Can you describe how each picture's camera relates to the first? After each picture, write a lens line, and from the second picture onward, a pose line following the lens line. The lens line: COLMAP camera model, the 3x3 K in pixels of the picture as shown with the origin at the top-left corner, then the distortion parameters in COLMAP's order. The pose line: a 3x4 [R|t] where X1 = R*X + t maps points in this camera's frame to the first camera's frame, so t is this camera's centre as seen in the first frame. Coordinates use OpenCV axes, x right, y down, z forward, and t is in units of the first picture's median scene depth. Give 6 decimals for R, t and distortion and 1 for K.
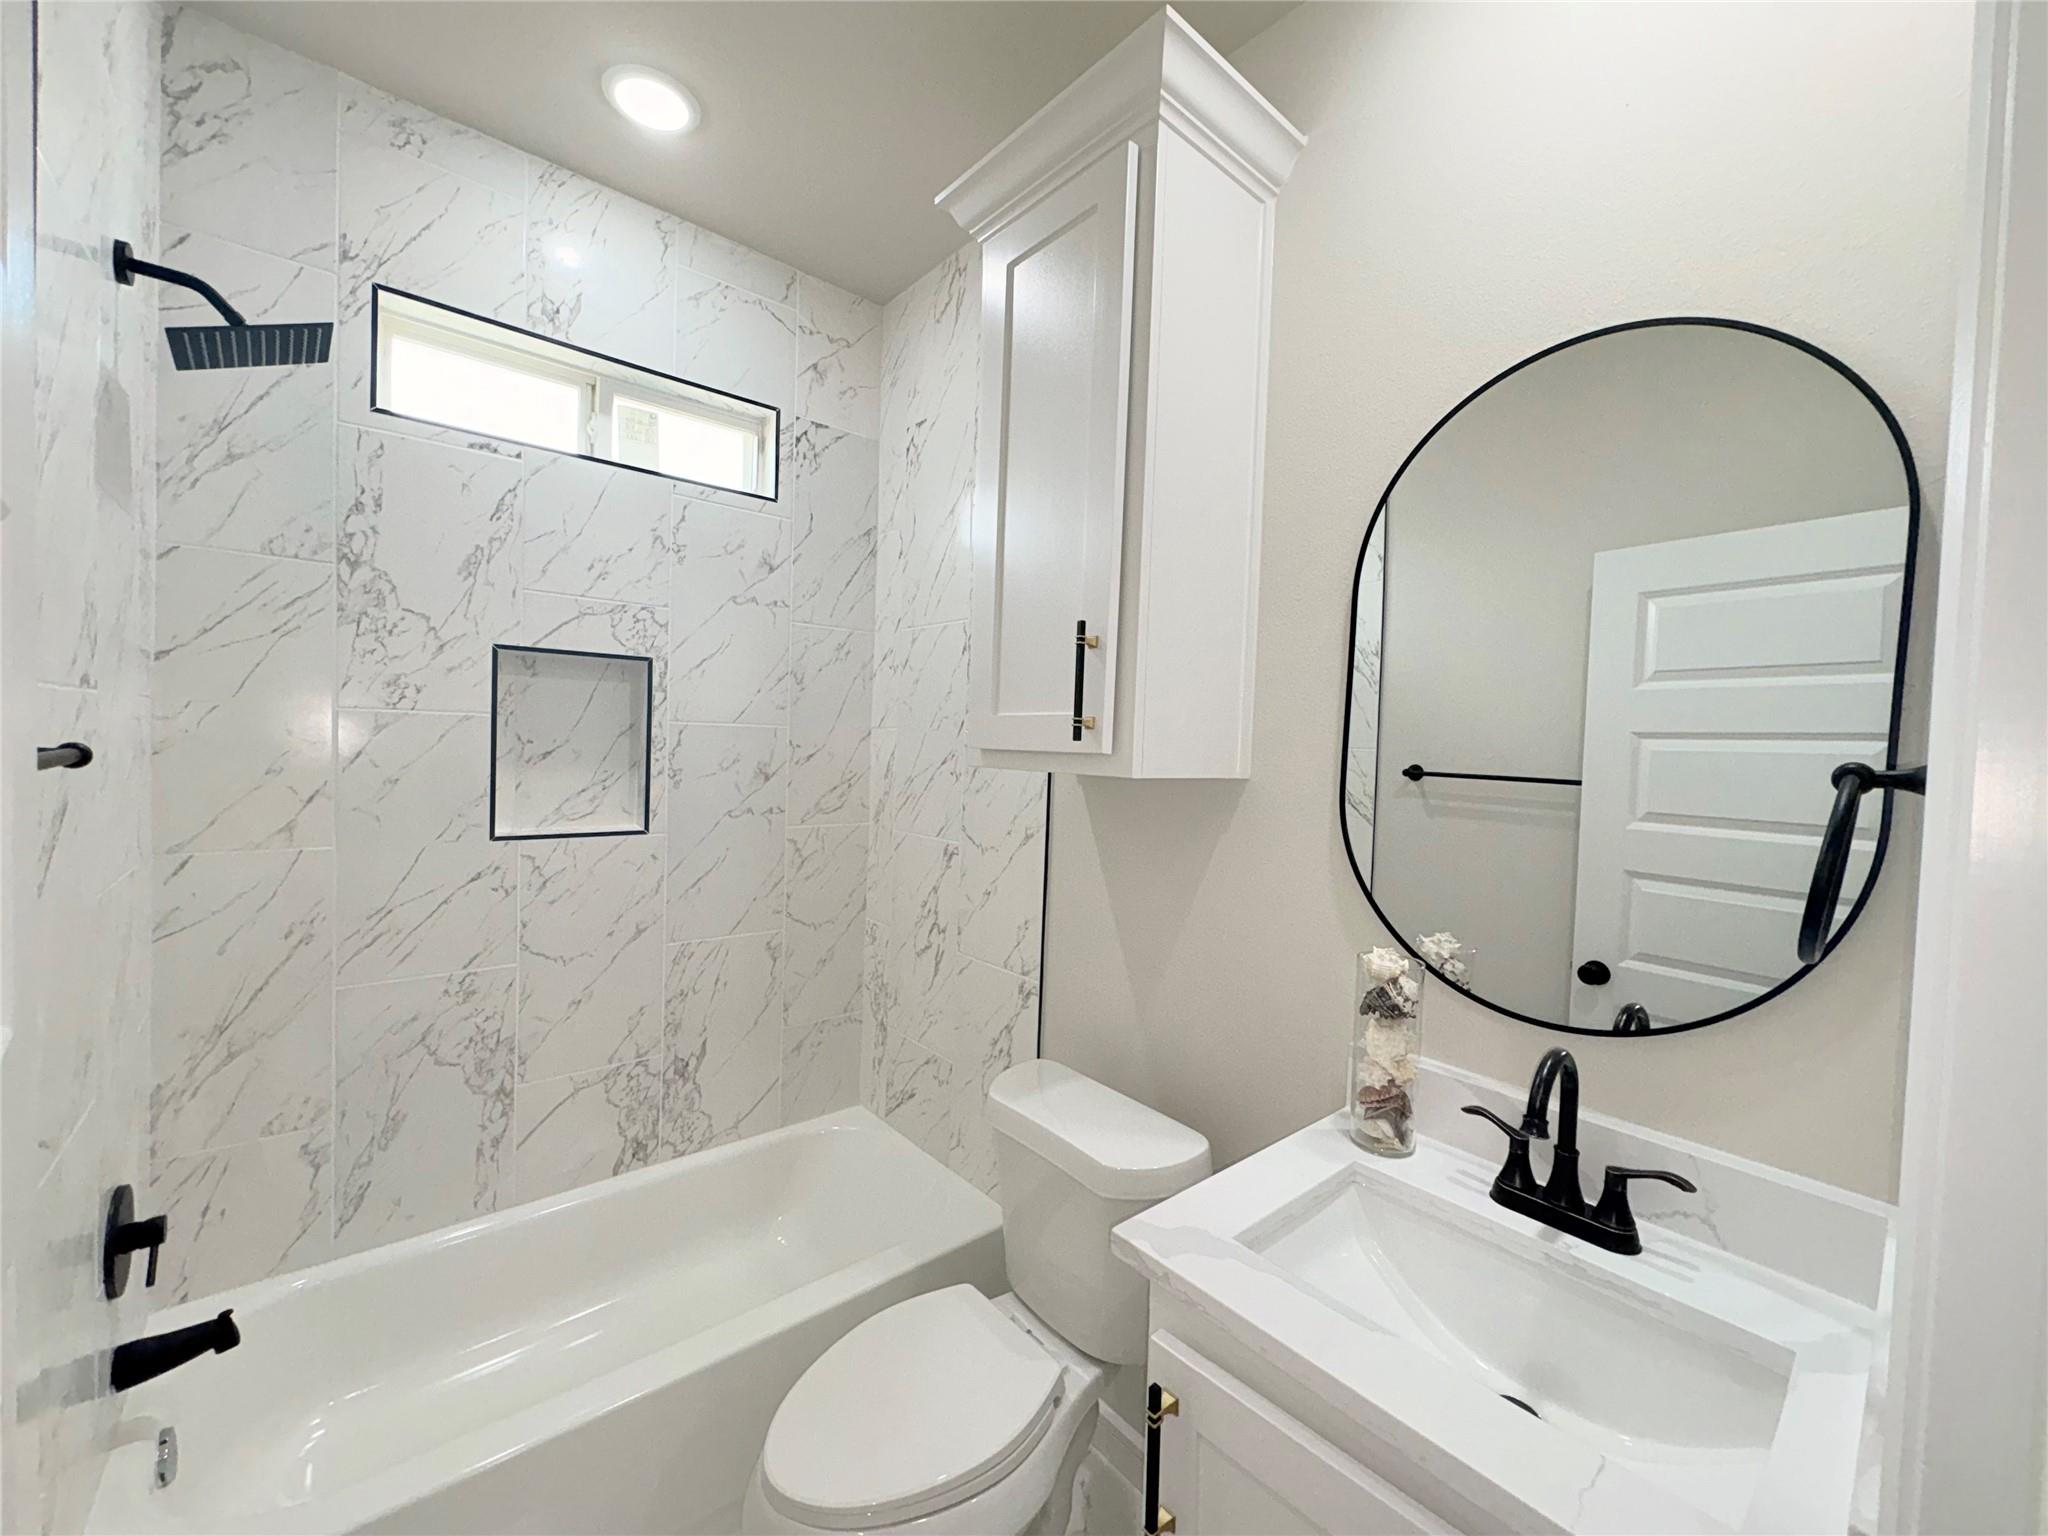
lens RADIAL K [[825.8, 0, 1017.6], [0, 825.8, 766.0], [0, 0, 1]] dist [0.015822, -0.000174]
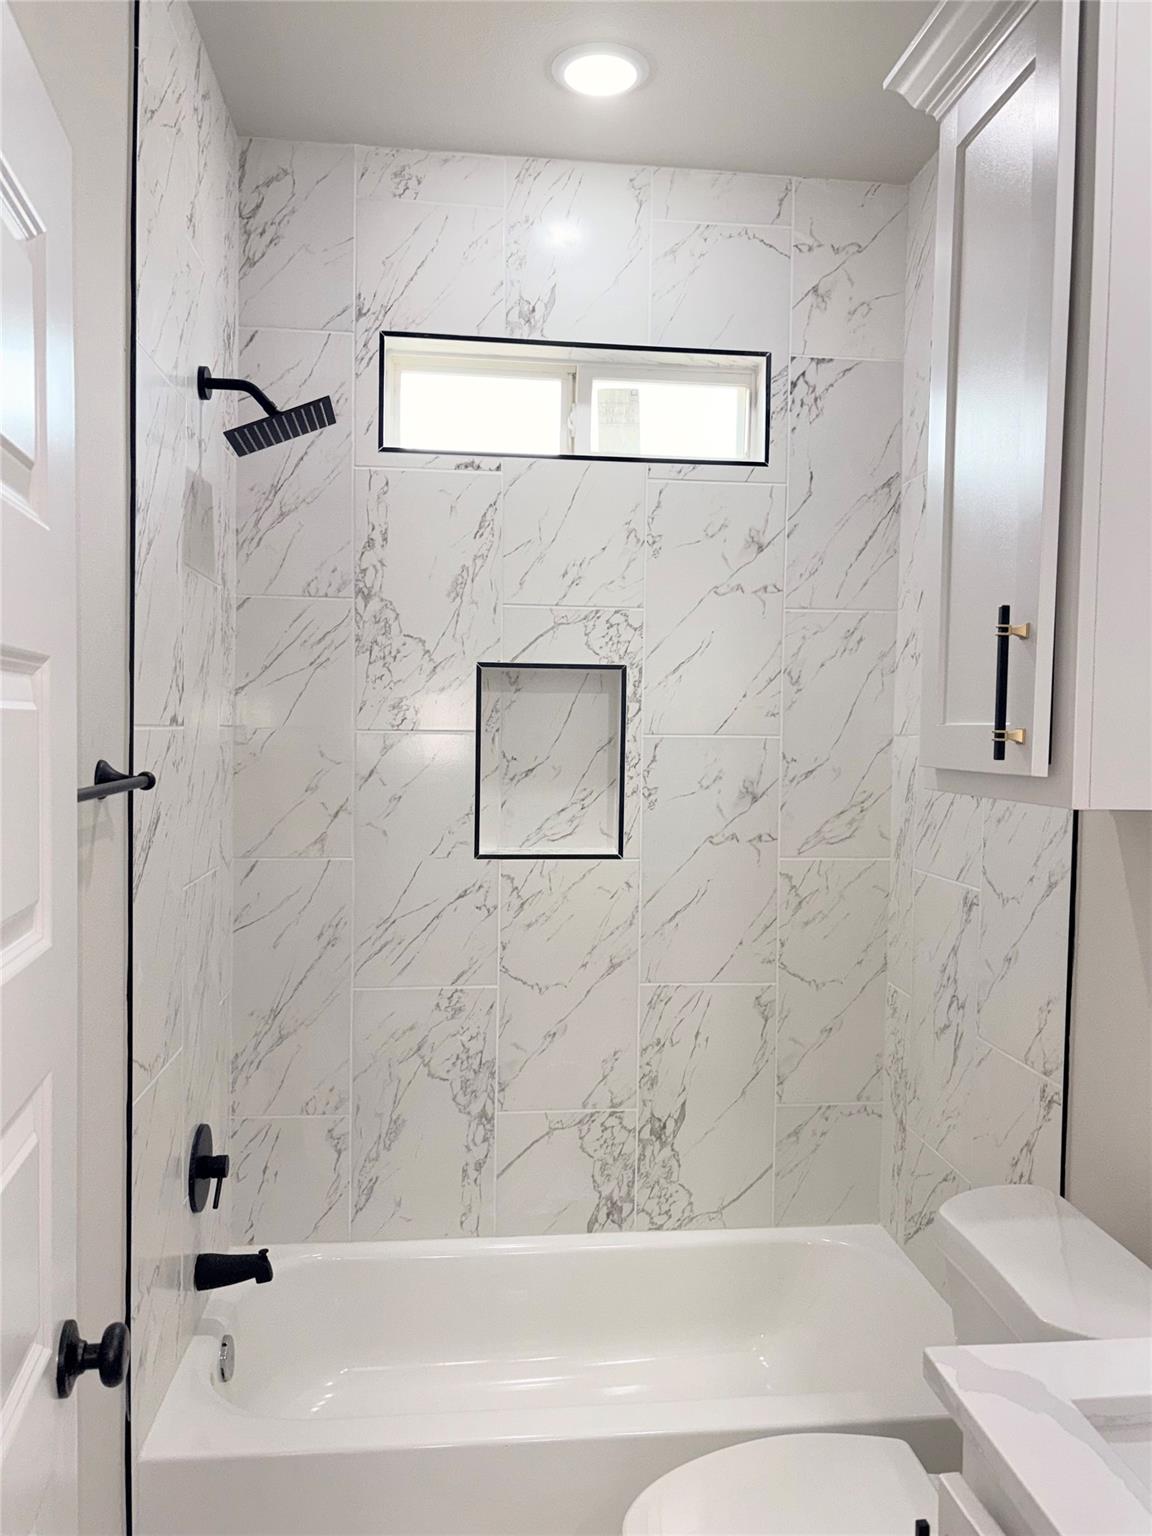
lens RADIAL K [[1159.4, 0, 576.0], [0, 1159.4, 768.0], [0, 0, 1]] dist [0.129120, -0.230431]
pose [[0.835317, -0.002318, -0.549764, 0.229800], [-0.002126, 0.999970, -0.007446, -0.009079], [0.549765, 0.007389, 0.835287, -0.097105]]
